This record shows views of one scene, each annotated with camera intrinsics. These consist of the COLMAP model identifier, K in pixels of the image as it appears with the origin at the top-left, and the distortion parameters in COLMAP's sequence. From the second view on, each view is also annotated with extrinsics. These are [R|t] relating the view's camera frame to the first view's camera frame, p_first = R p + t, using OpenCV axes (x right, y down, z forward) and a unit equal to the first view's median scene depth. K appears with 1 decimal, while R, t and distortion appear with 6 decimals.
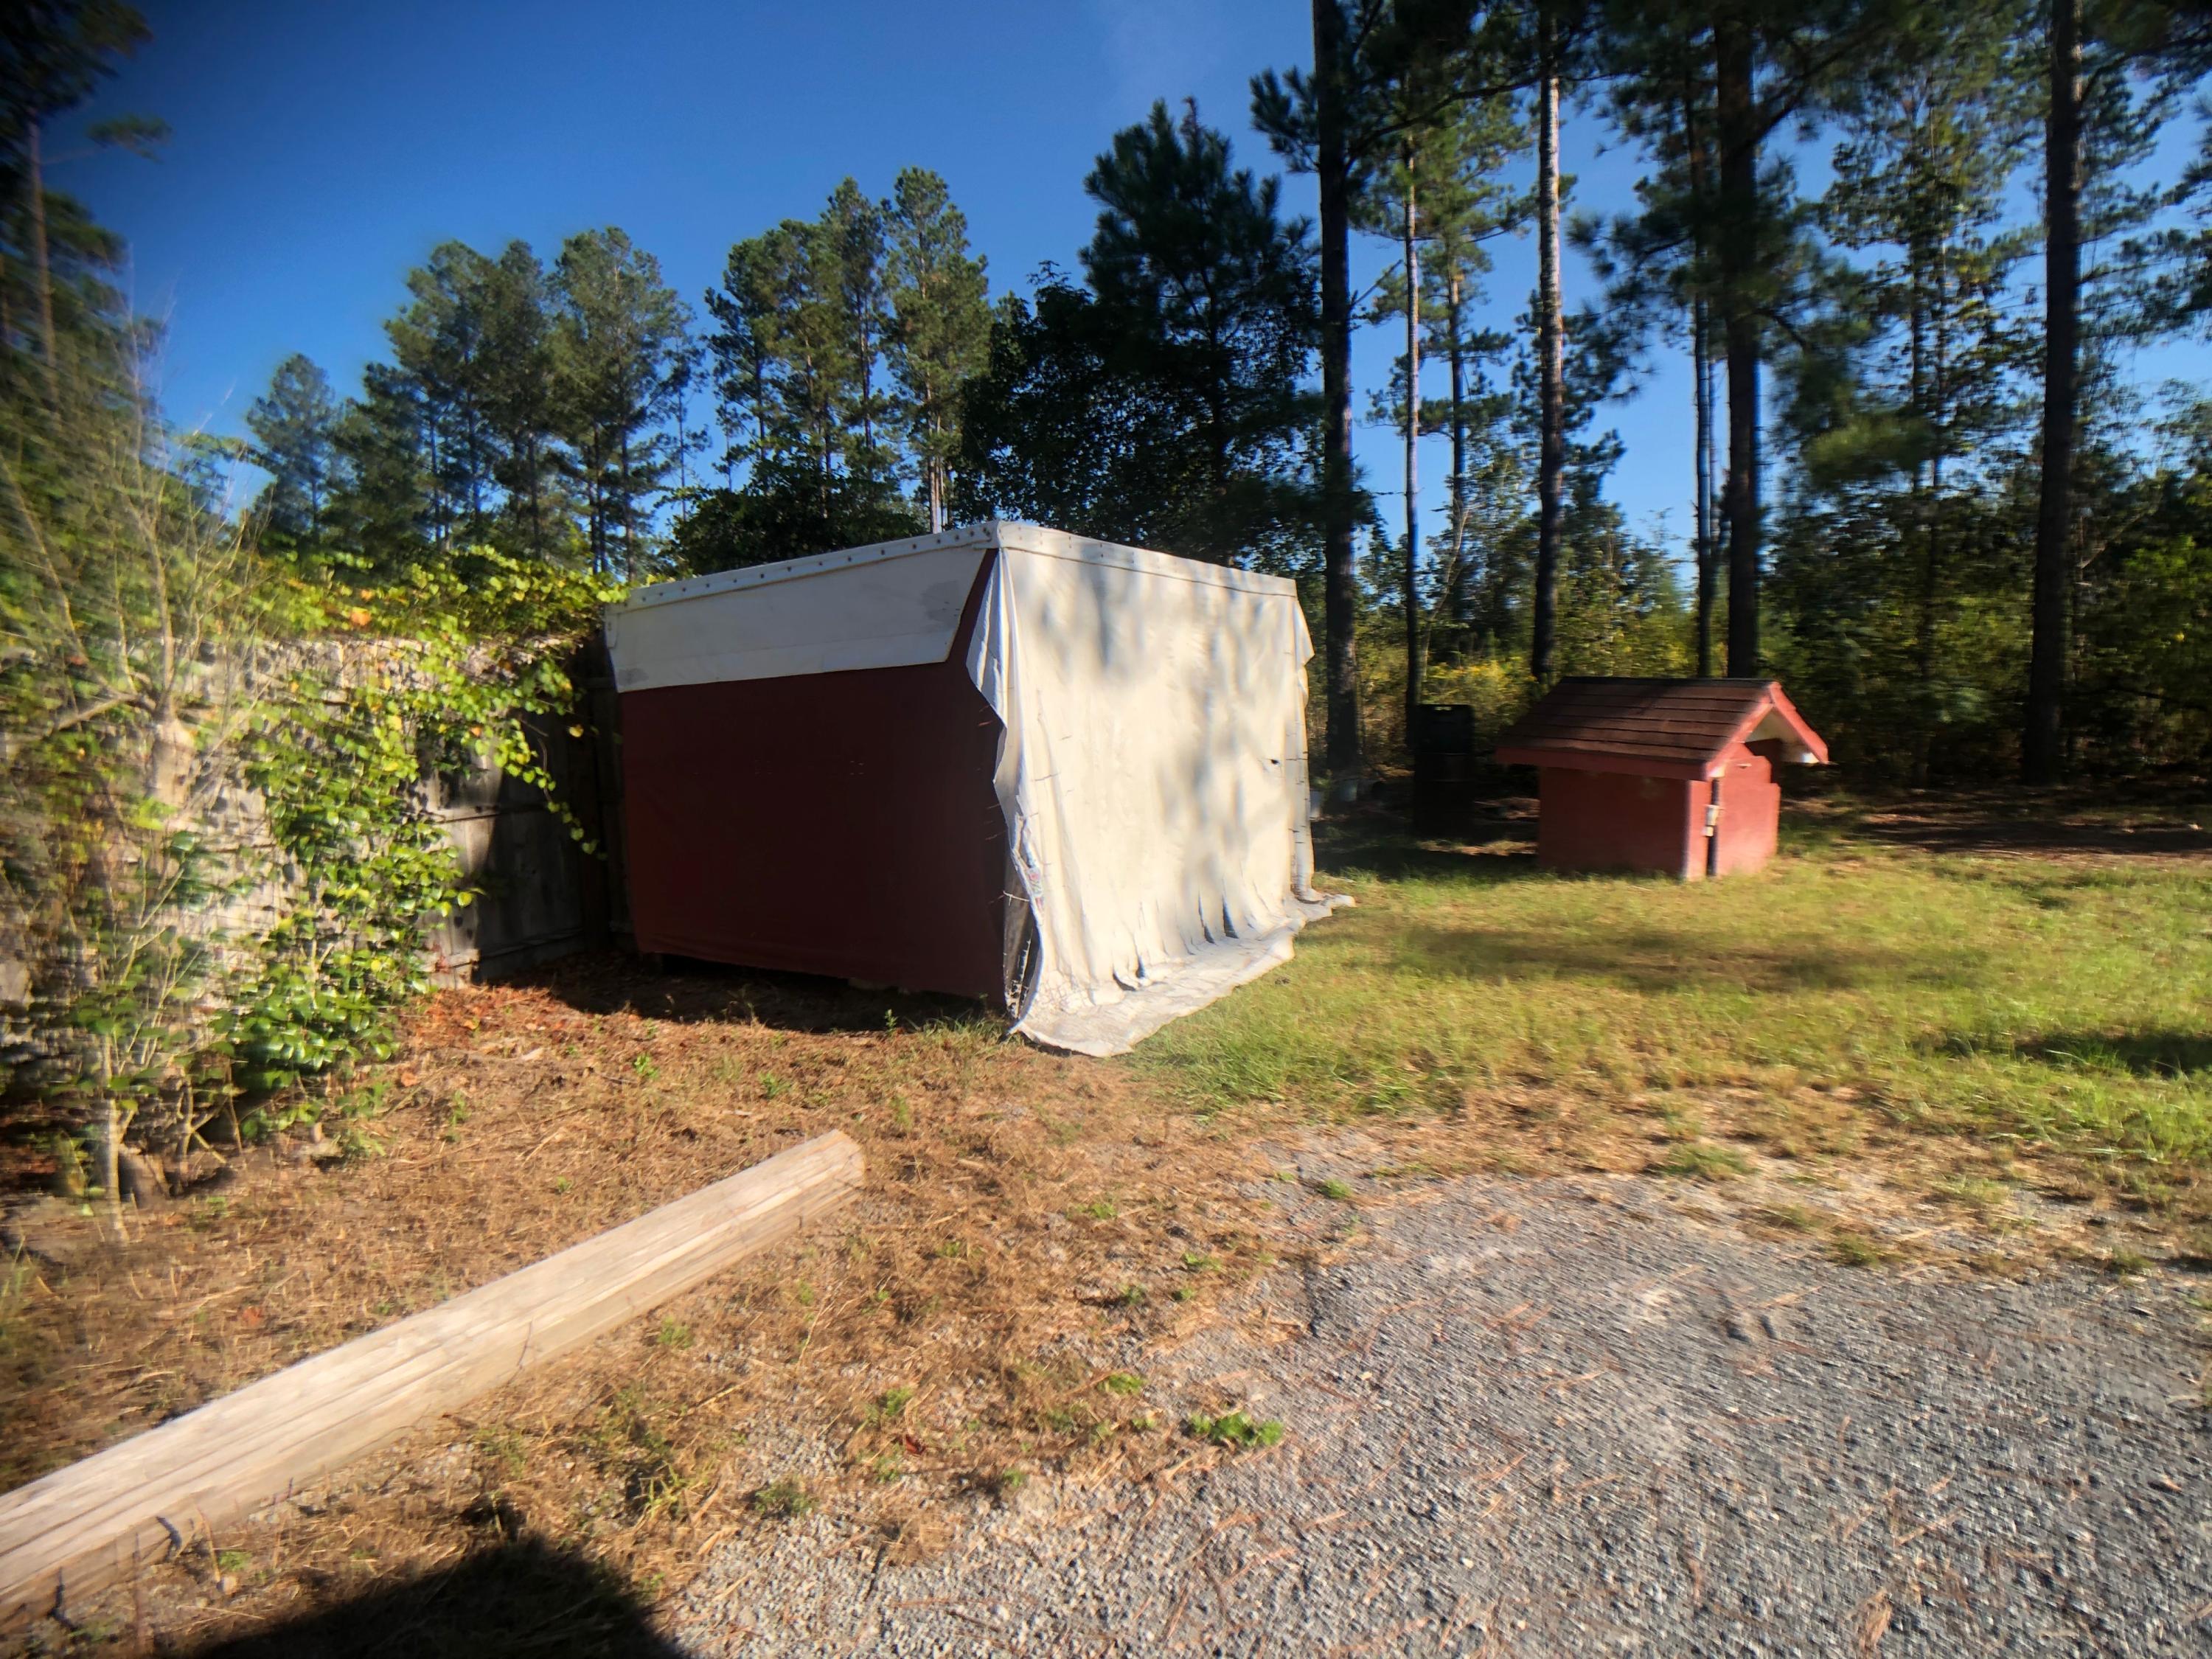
lens RADIAL K [[1208.4, 0, 1087.2], [0, 1208.4, 823.7], [0, 0, 1]] dist [-0.079618, 0.000896]
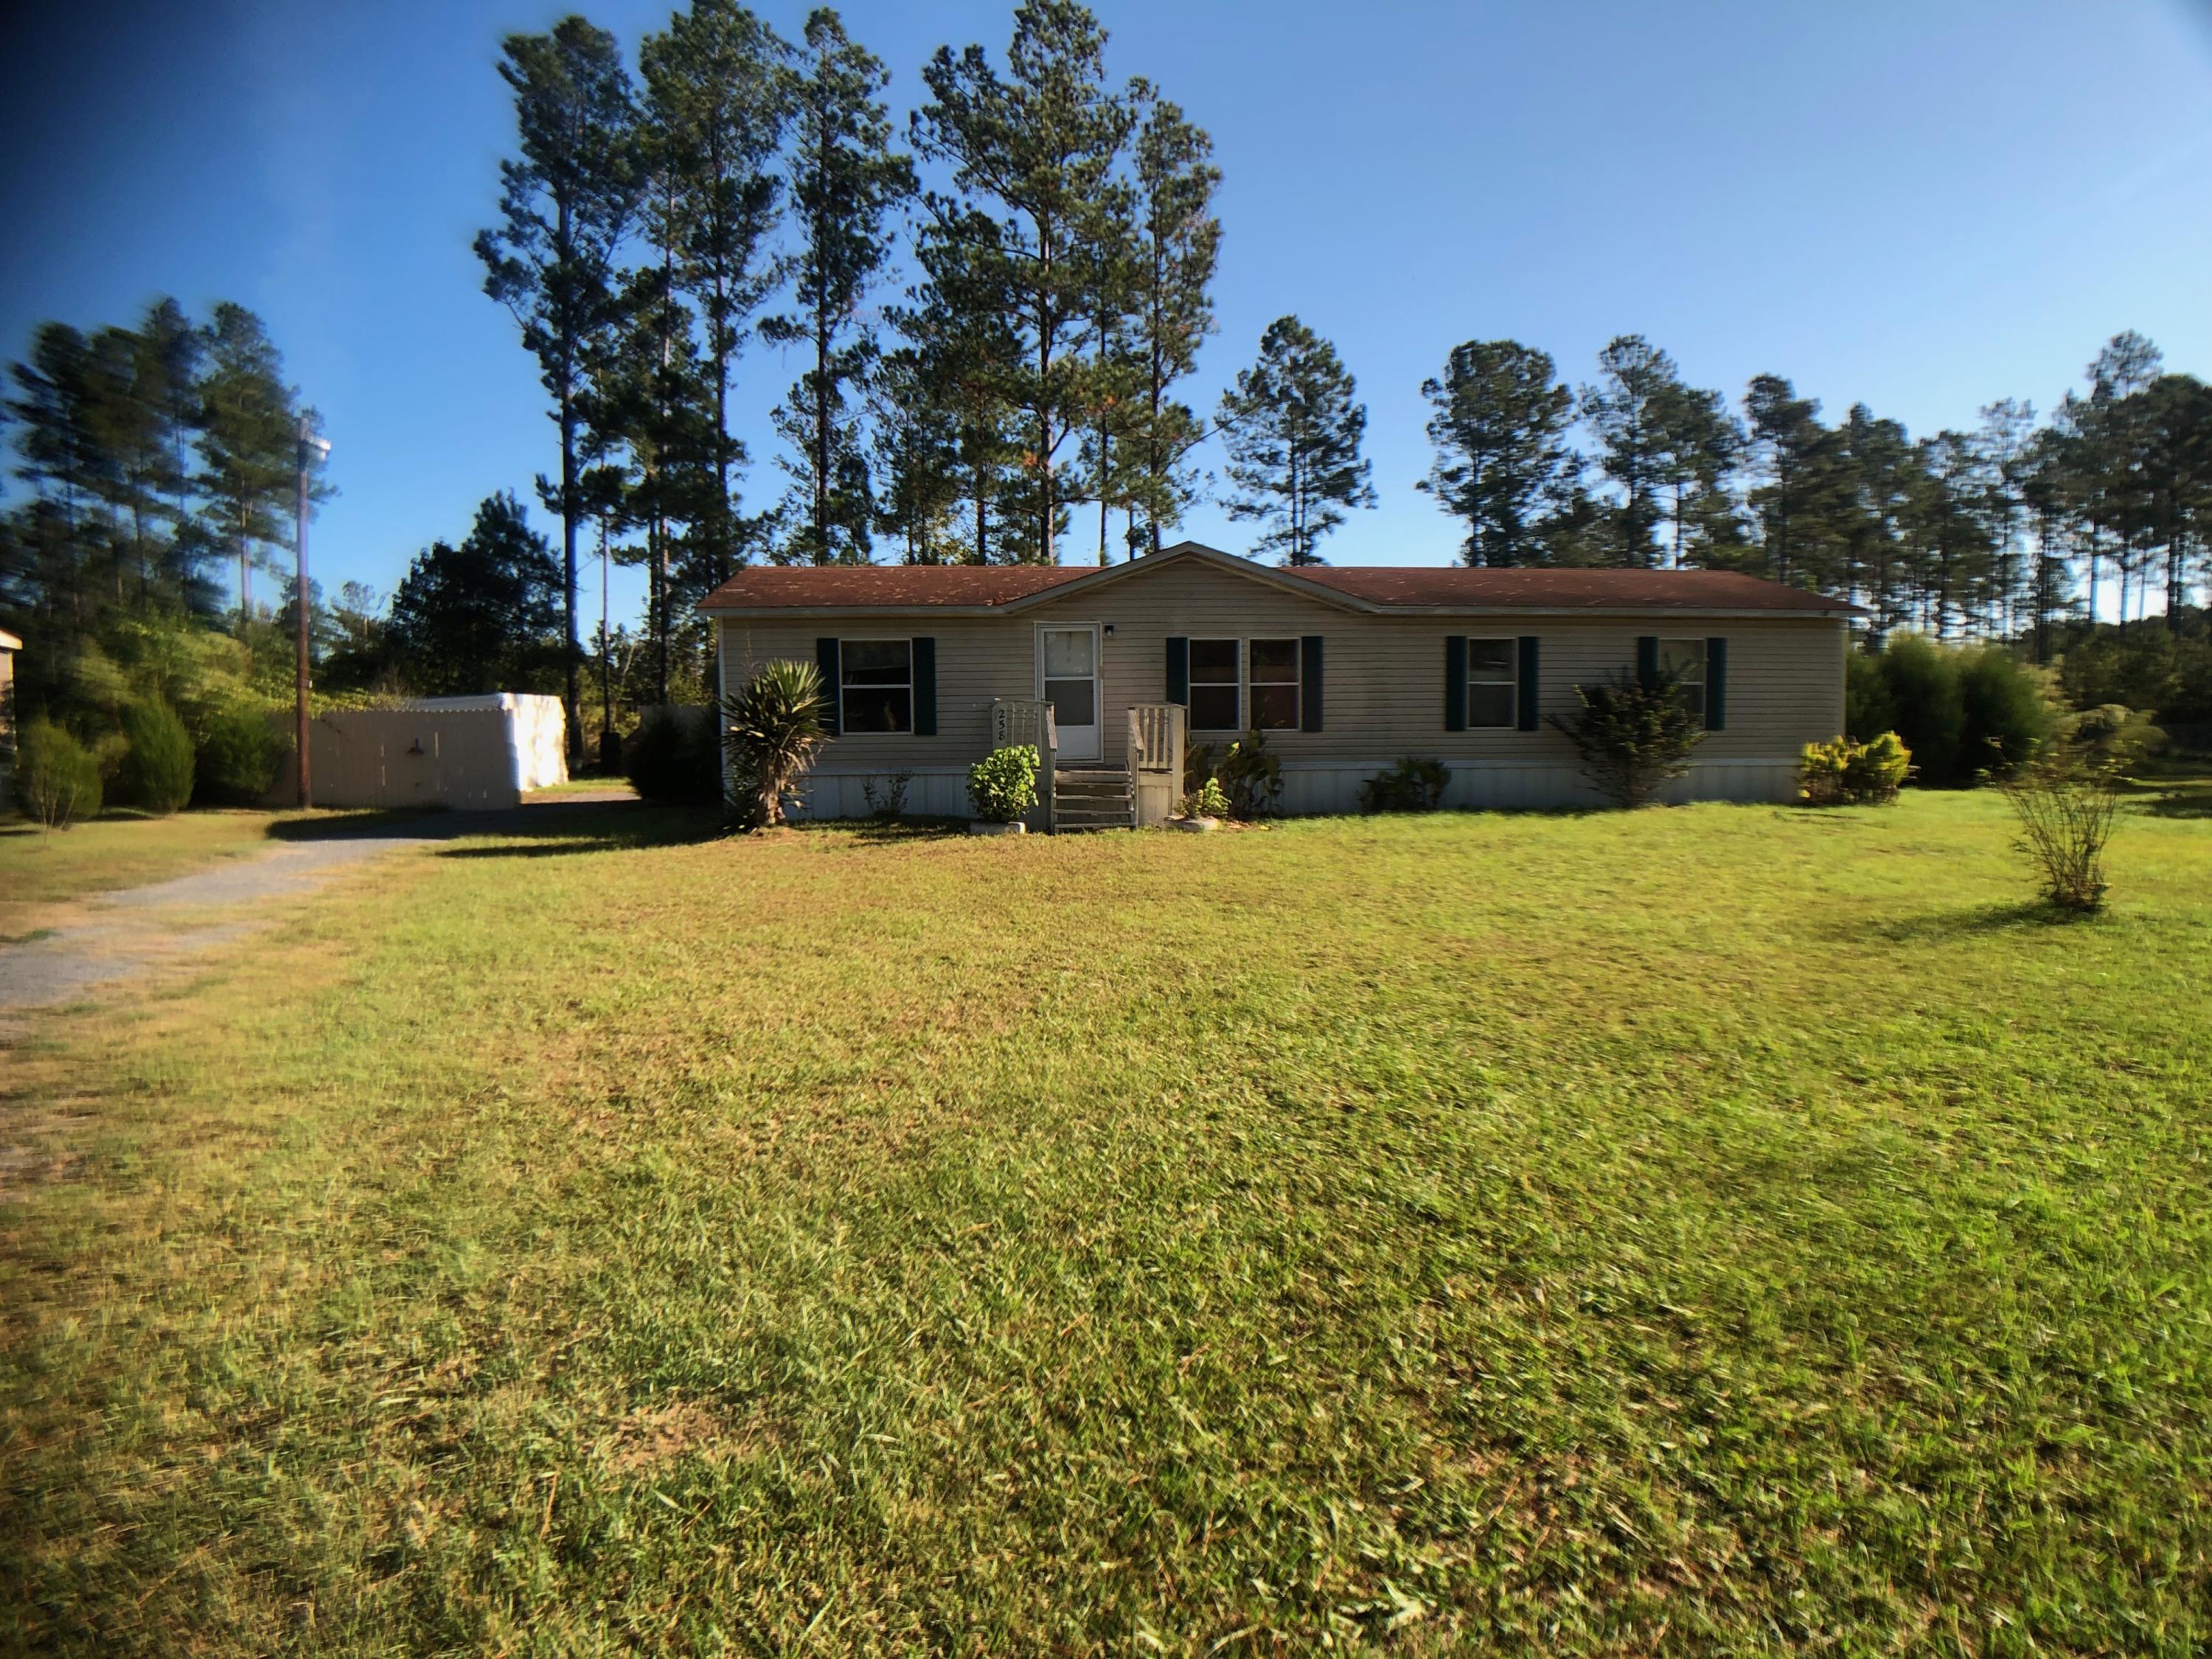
lens RADIAL K [[1208.4, 0, 1087.2], [0, 1208.4, 823.7], [0, 0, 1]] dist [-0.079618, 0.000896]
pose [[0.818158, -0.015840, 0.574775, -0.356824], [0.033275, 0.999250, -0.019827, 0.183421], [-0.574030, 0.035347, 0.818071, -1.705244]]
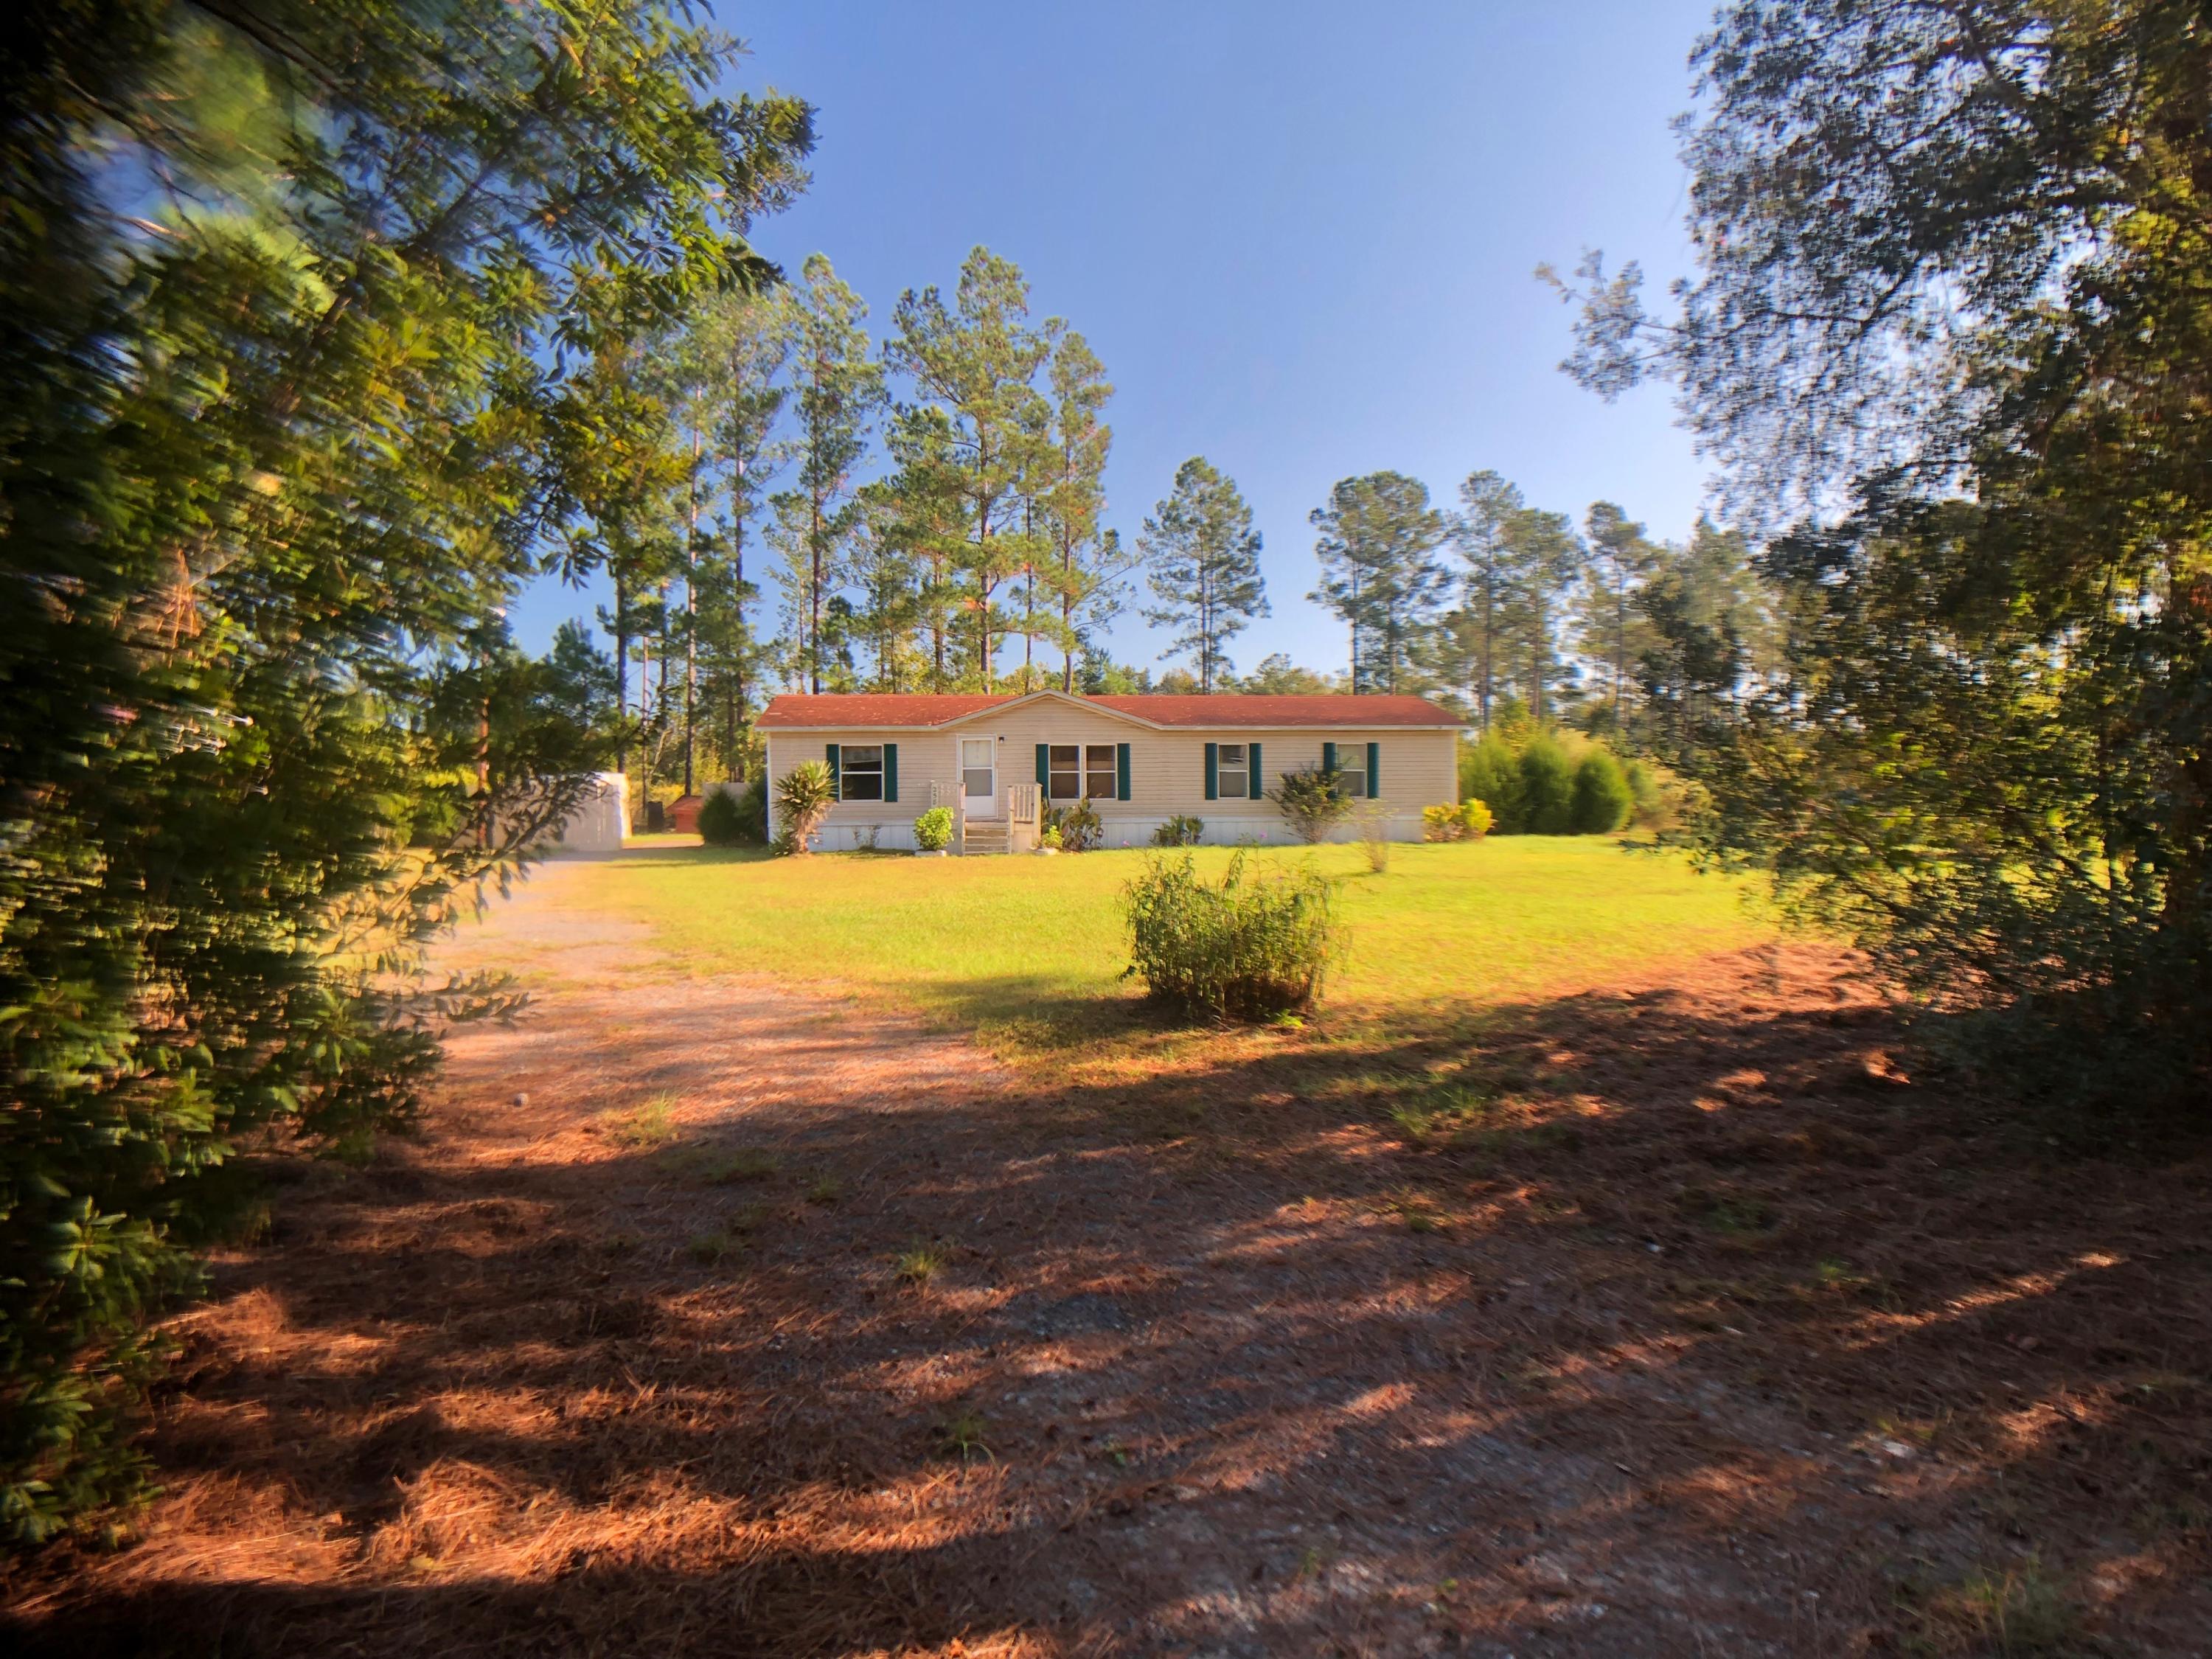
lens RADIAL K [[1208.4, 0, 1087.2], [0, 1208.4, 823.7], [0, 0, 1]] dist [-0.079618, 0.000896]
pose [[0.803308, 0.019002, 0.595260, -0.737144], [0.035015, 0.996255, -0.079055, 0.274039], [-0.594533, 0.084349, 0.799635, -2.446685]]
